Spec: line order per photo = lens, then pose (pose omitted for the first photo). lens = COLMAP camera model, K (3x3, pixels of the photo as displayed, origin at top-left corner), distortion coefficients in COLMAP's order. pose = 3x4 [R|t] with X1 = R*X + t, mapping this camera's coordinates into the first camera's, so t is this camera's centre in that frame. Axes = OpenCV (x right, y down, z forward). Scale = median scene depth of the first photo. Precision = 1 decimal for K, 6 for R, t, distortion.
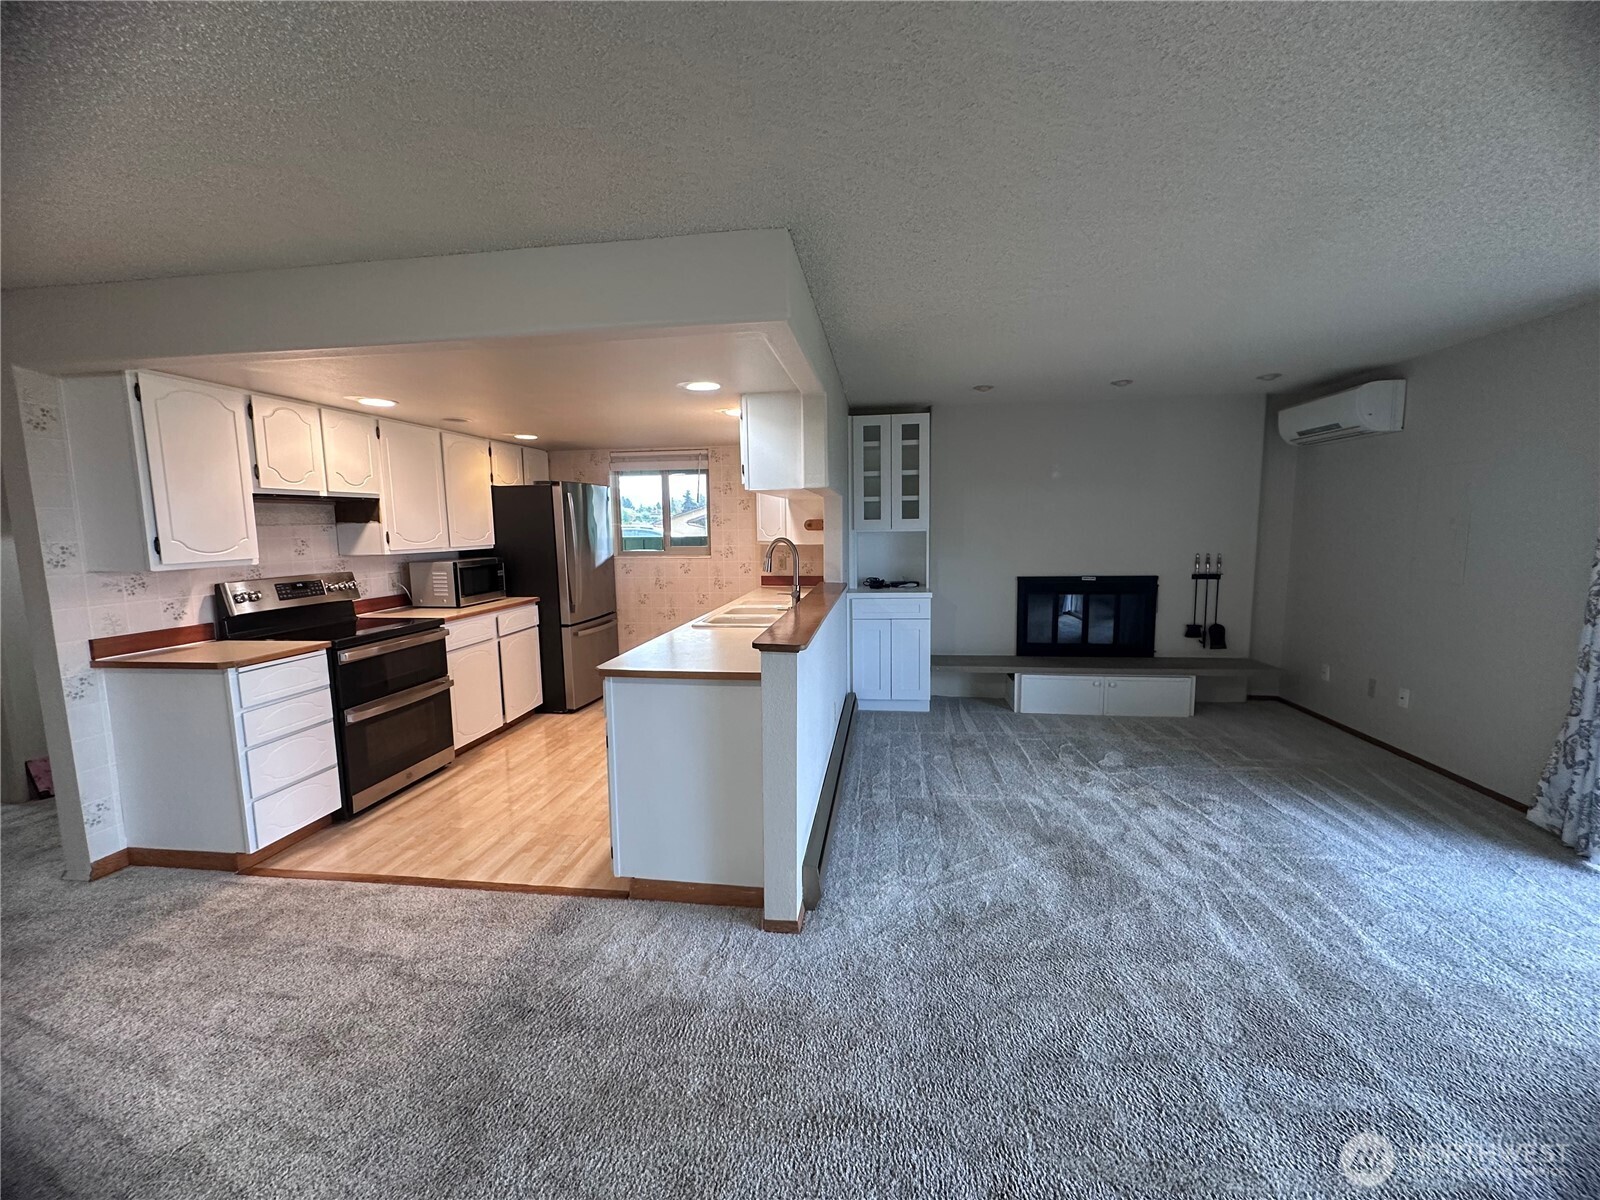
lens RADIAL K [[644.6, 0, 802.3], [0, 644.6, 601.8], [0, 0, 1]] dist [-0.000261, 0.000585]
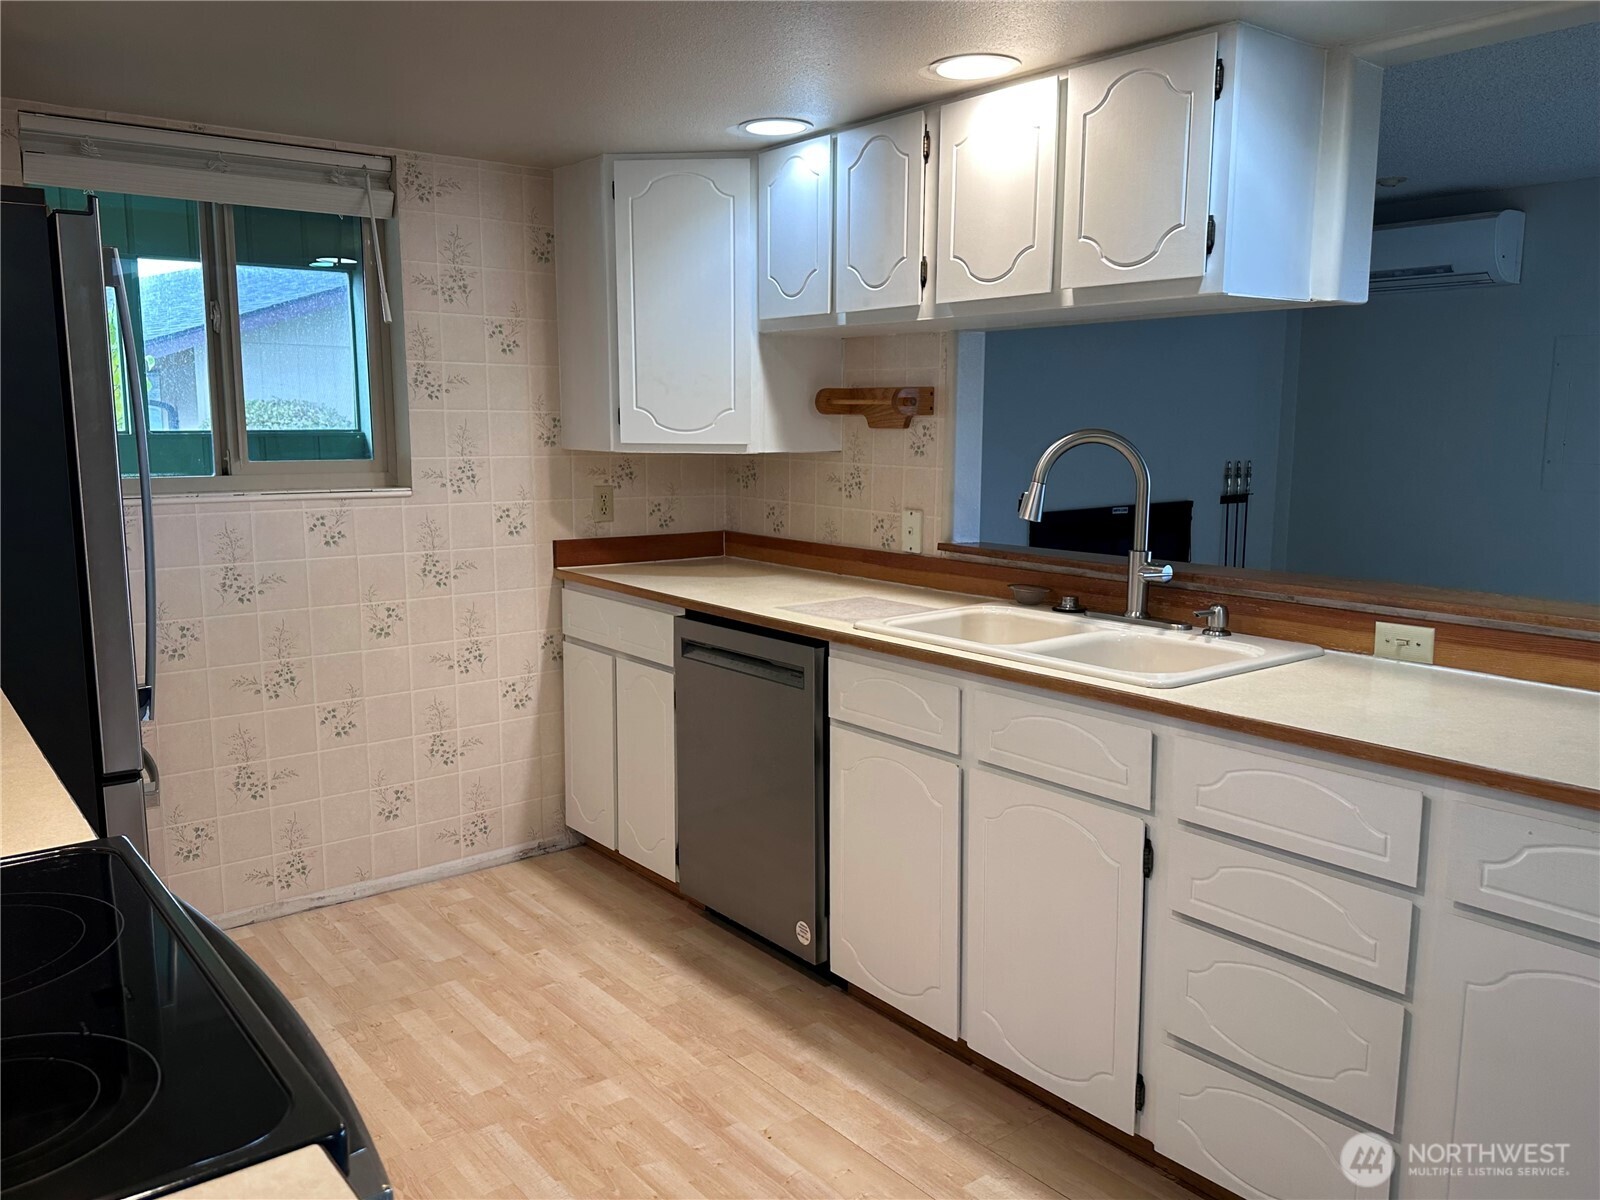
lens RADIAL K [[1246.6, 0, 809.2], [0, 1246.6, 601.1], [0, 0, 1]] dist [0.081367, -0.103993]
pose [[0.699168, -0.091774, 0.709043, -0.580895], [0.071666, 0.995729, 0.058213, -0.045940], [-0.711357, 0.010114, 0.702758, 0.506829]]
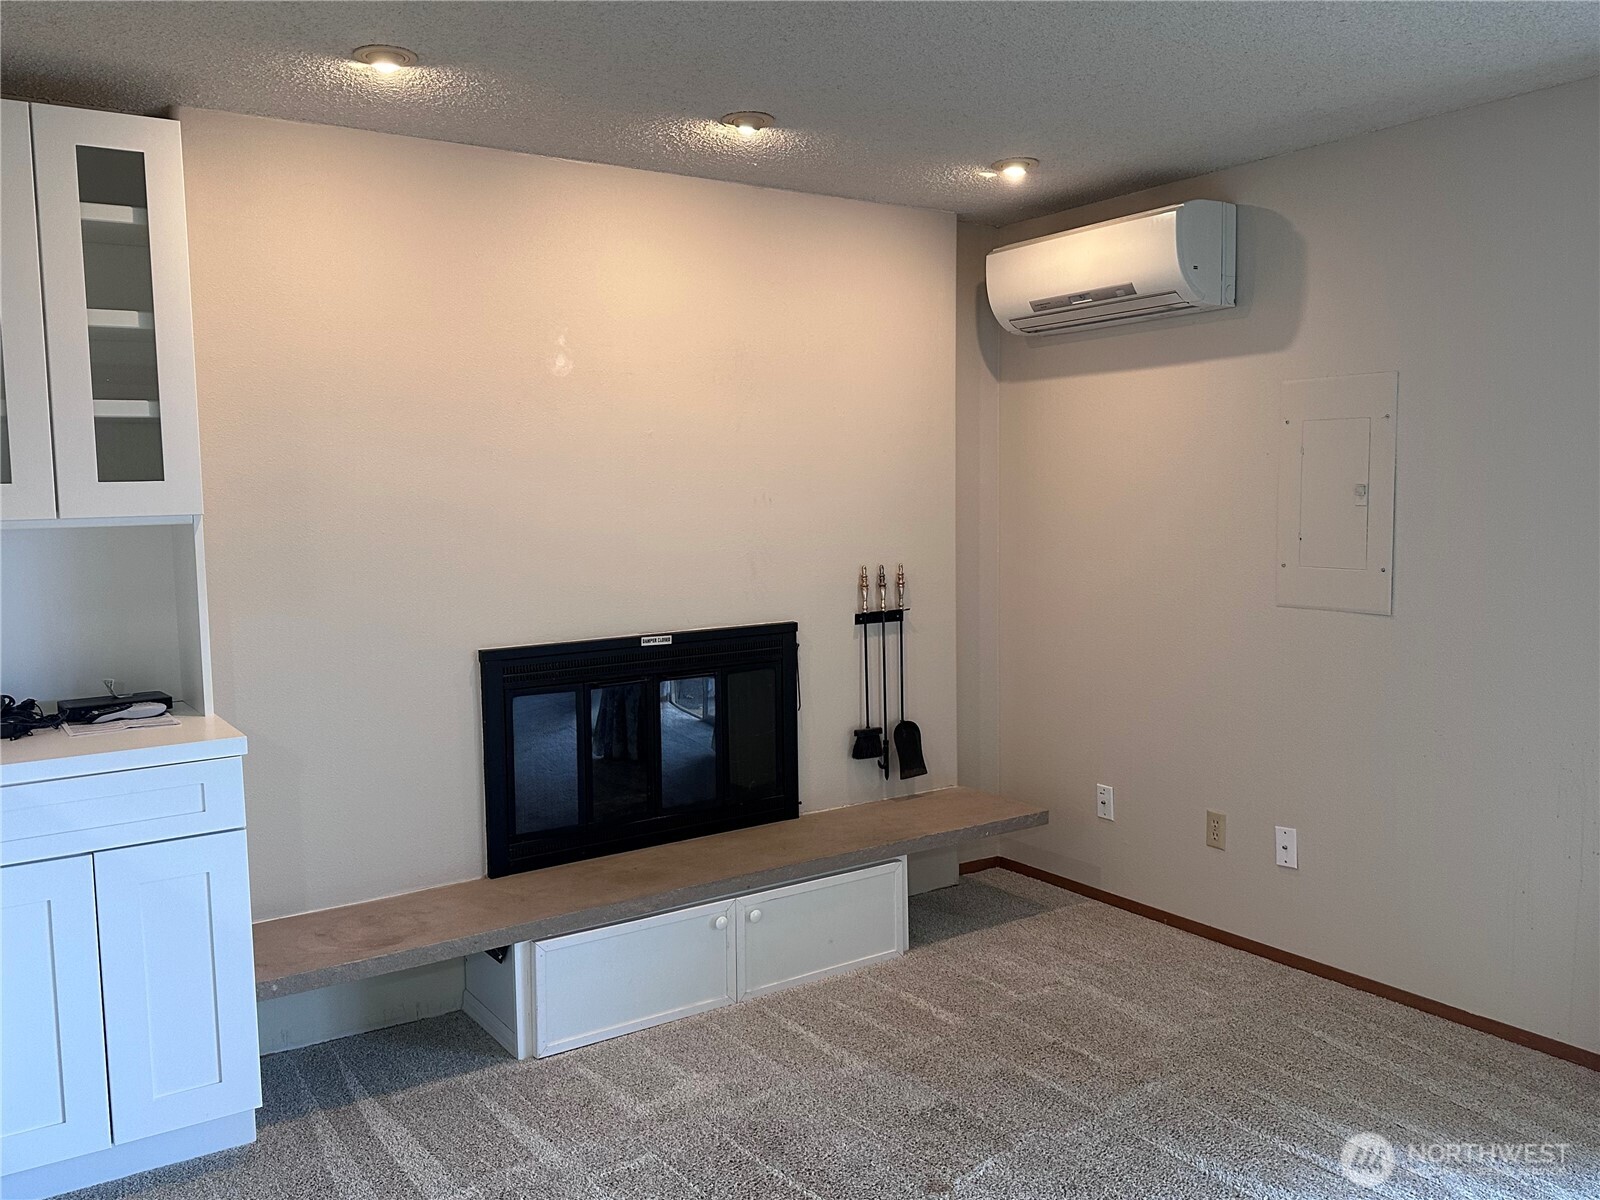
lens RADIAL K [[1300.1, 0, 800.1], [0, 1300.1, 598.3], [0, 0, 1]] dist [0.124369, -0.186580]
pose [[0.748643, -0.053992, 0.660771, -0.001751], [0.082846, 0.996485, -0.012439, -0.051183], [-0.657777, 0.064055, 0.750484, 0.415615]]
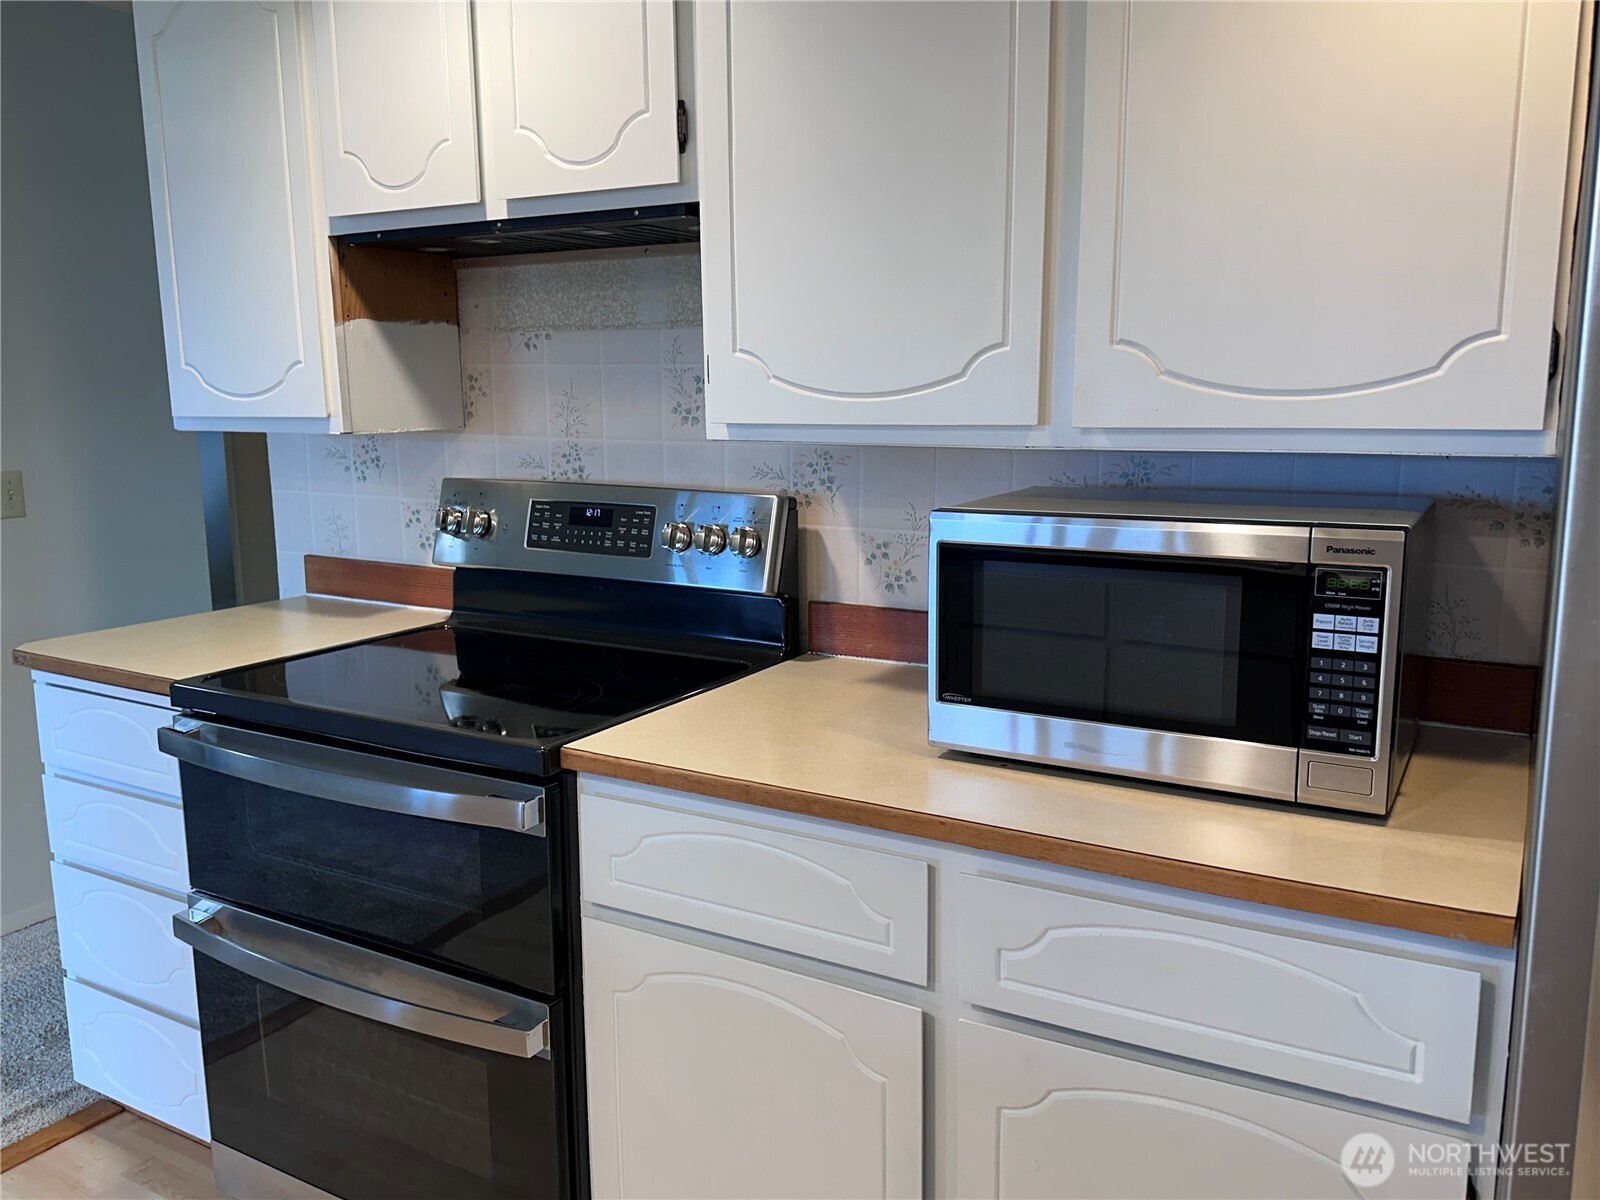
lens RADIAL K [[1246.6, 0, 809.0], [0, 1246.6, 596.7], [0, 0, 1]] dist [0.081367, -0.103993]
pose [[-0.359556, 0.170320, -0.917448, -0.185936], [-0.105998, 0.969382, 0.221502, -0.109122], [0.927083, 0.176890, -0.330494, 1.053328]]
